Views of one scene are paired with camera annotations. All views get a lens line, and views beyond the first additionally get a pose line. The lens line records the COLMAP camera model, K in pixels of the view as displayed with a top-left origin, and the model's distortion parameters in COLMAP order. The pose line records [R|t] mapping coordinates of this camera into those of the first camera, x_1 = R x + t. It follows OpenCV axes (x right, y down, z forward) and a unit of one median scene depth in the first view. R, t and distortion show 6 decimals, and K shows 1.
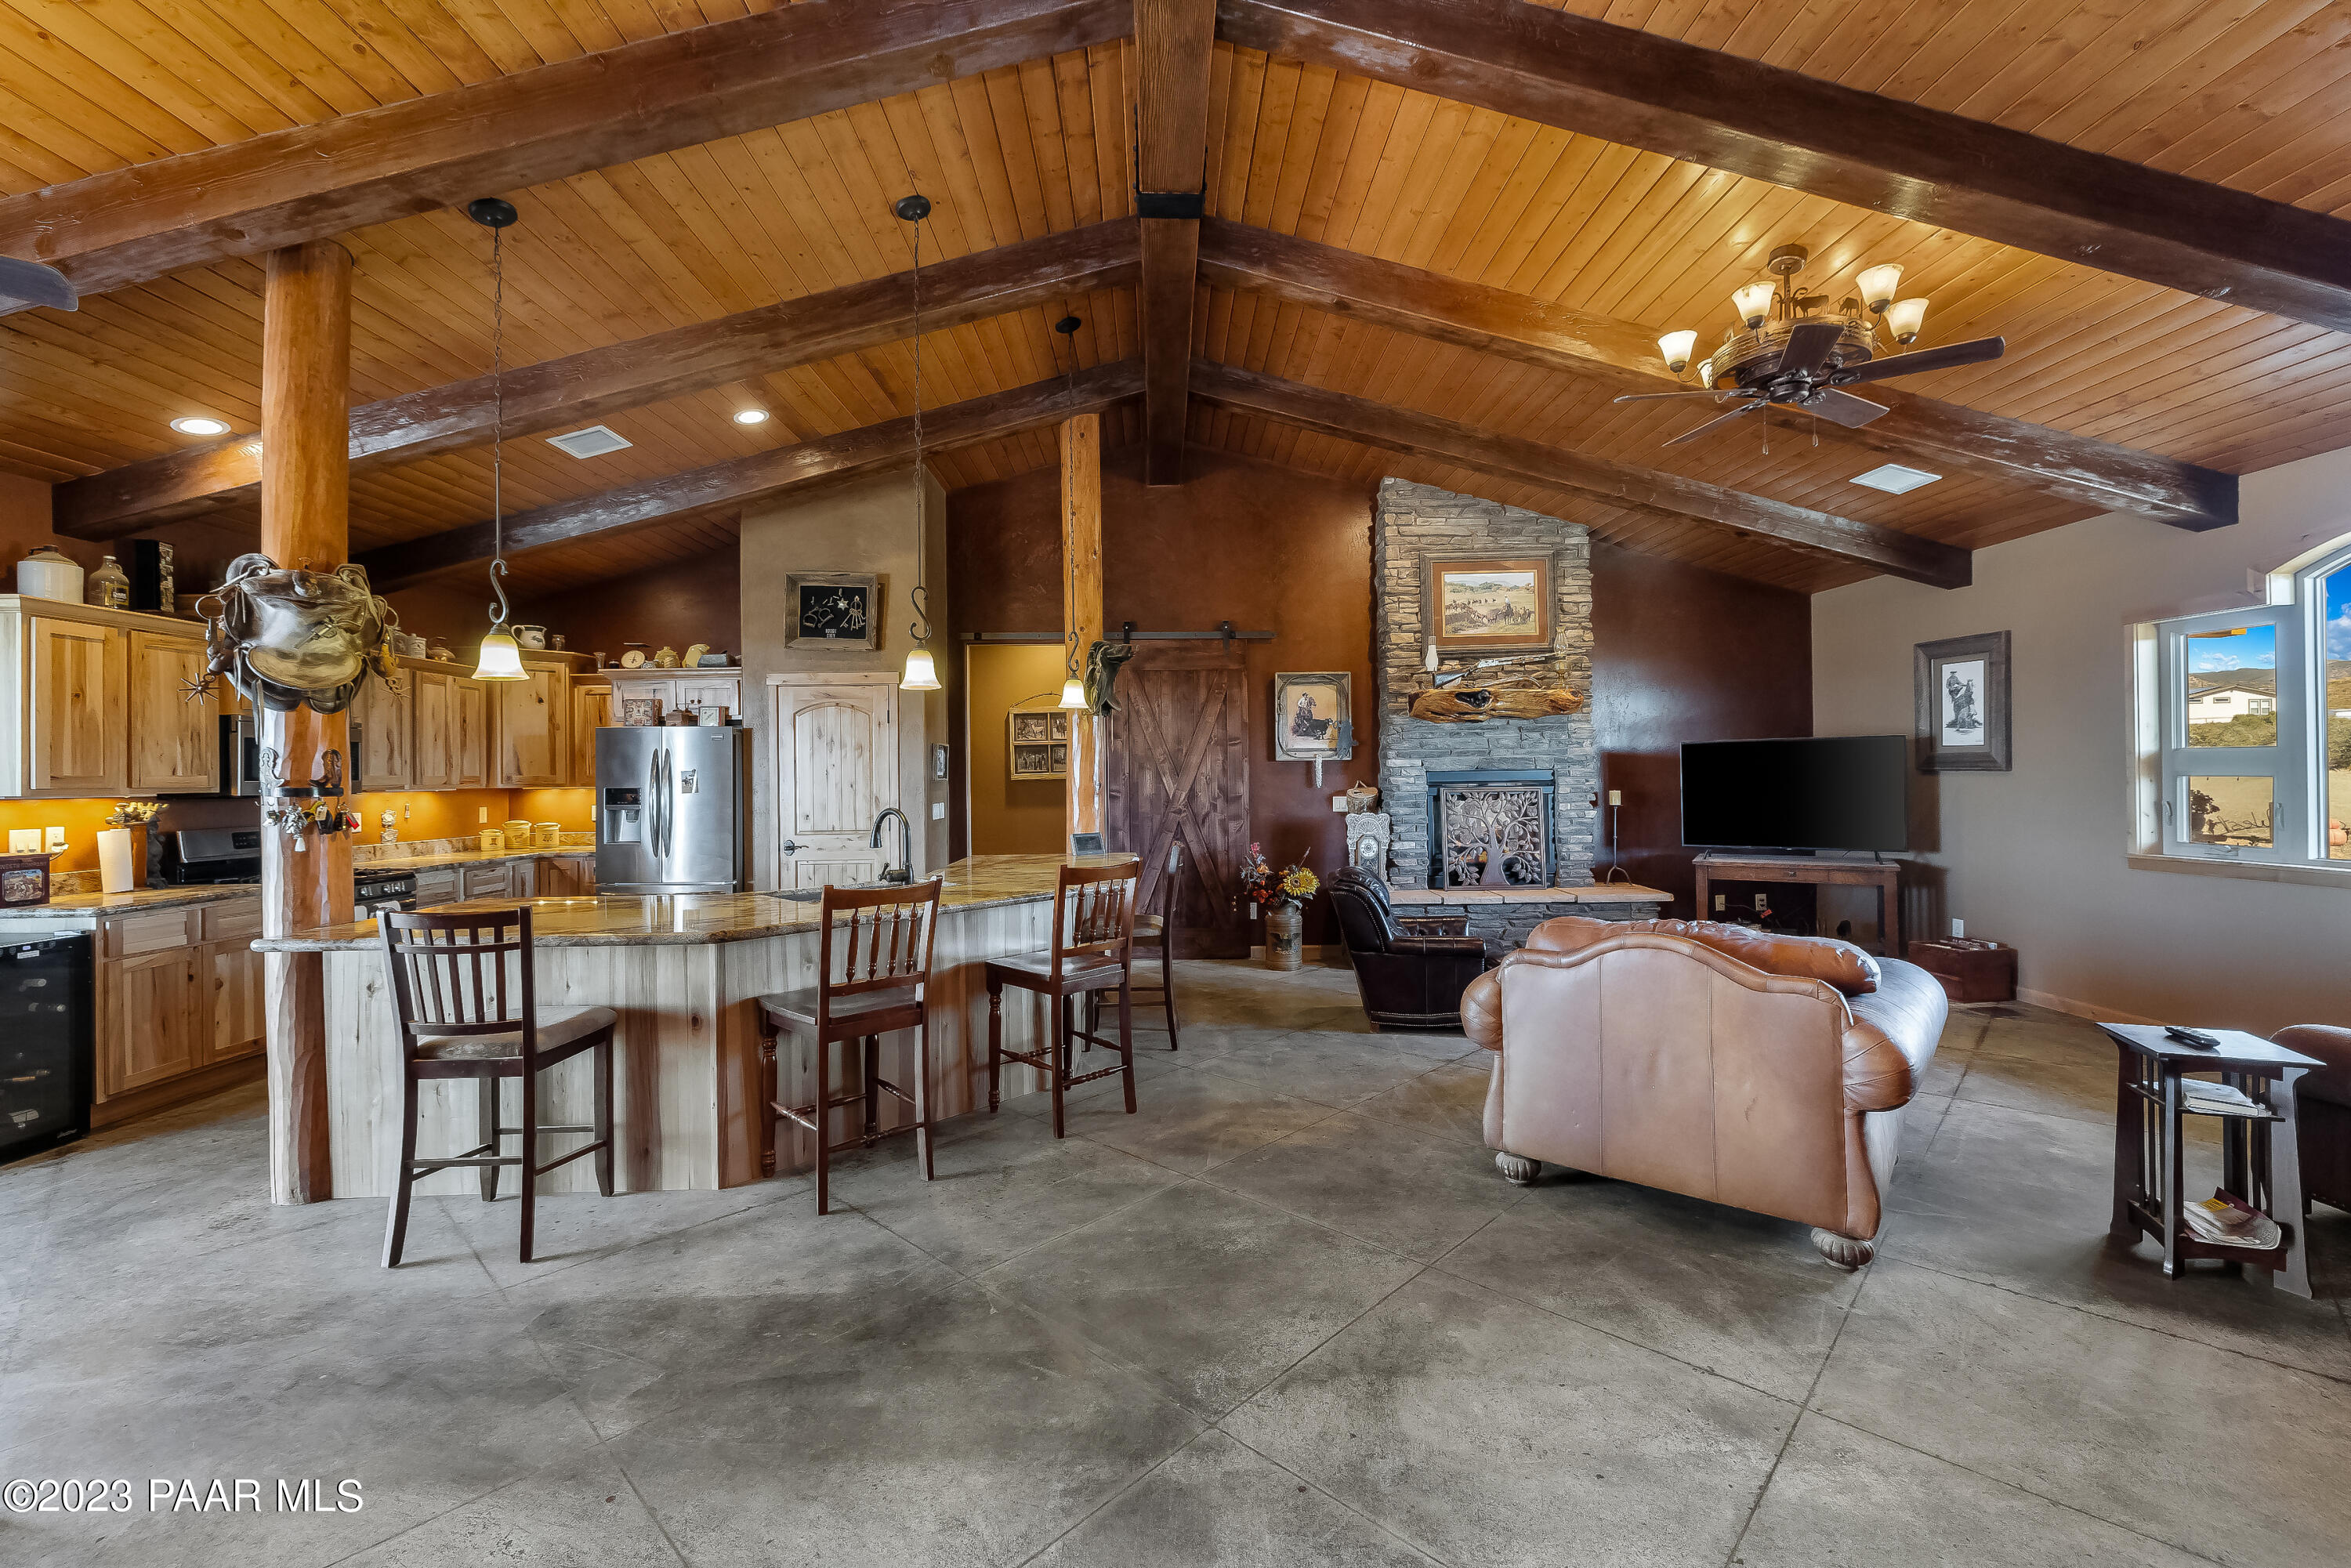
lens RADIAL K [[947.4, 0, 1167.6], [0, 947.4, 779.9], [0, 0, 1]] dist [-0.001769, -0.000136]
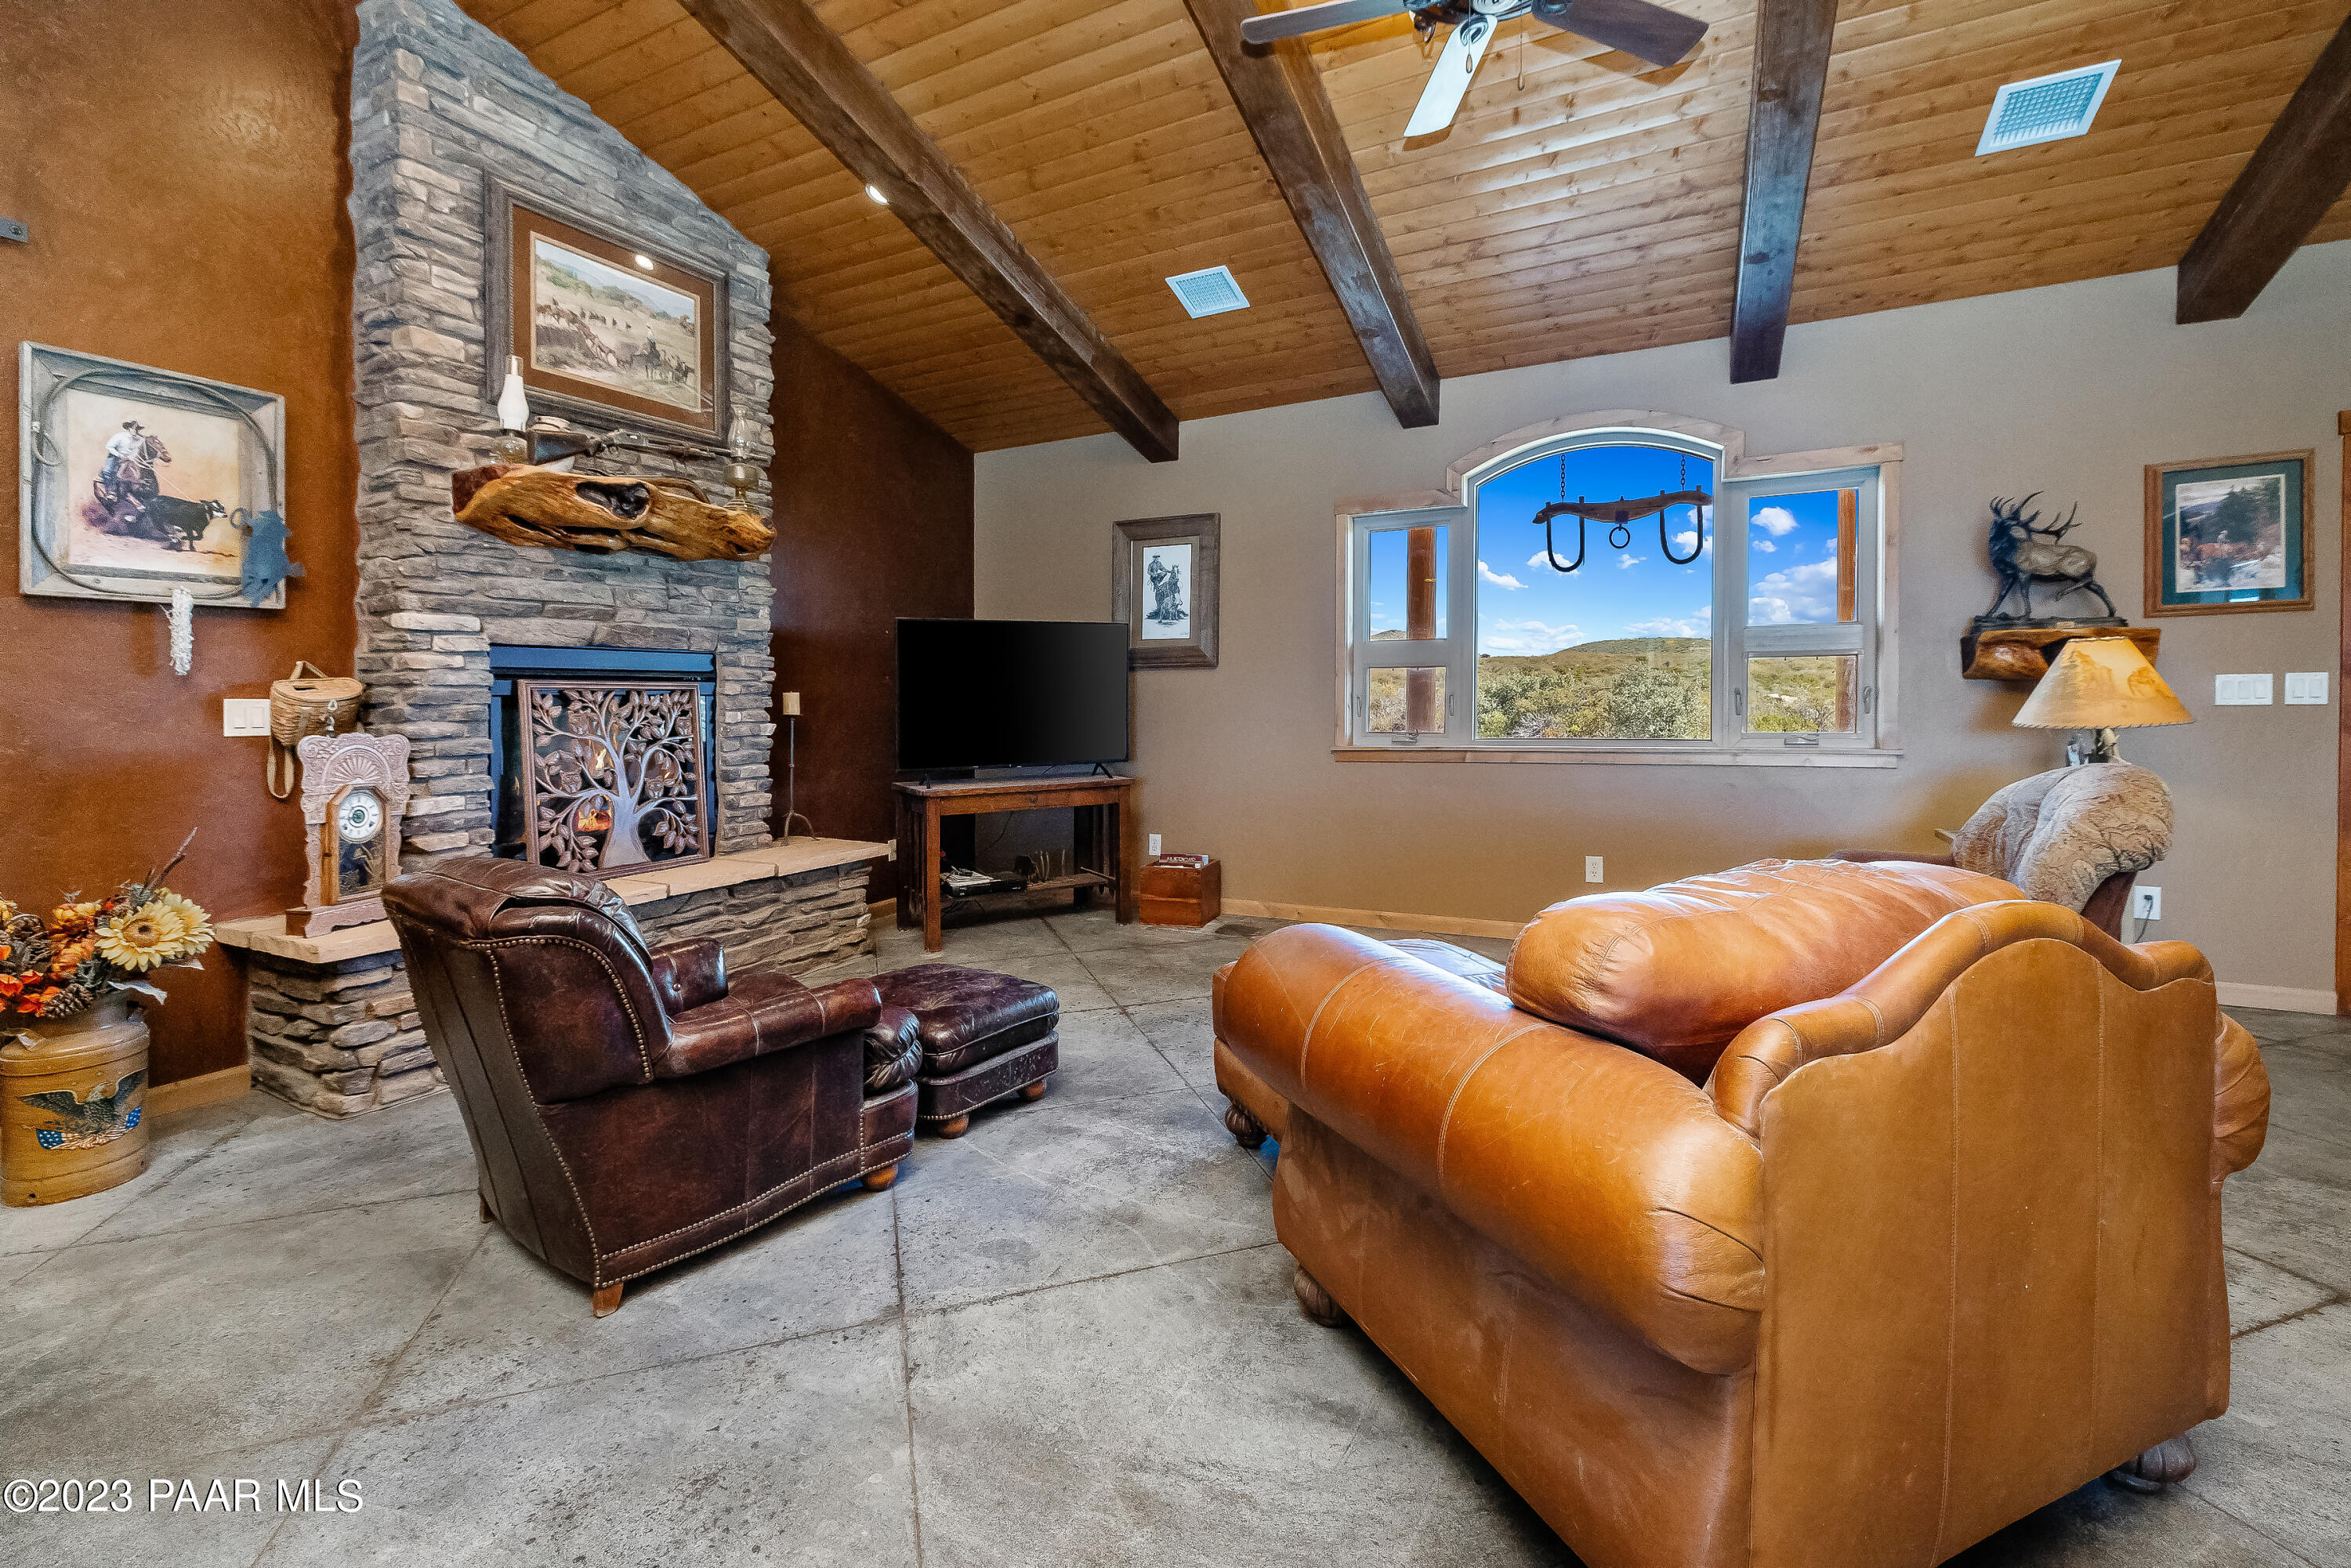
lens RADIAL K [[1051.5, 0, 1186.1], [0, 1051.5, 706.4], [0, 0, 1]] dist [-0.001966, -0.000177]
pose [[0.478790, -0.000113, 0.877929, -0.022784], [0.014125, 0.999872, -0.007575, 0.034423], [-0.877816, 0.016028, 0.478730, 0.497086]]
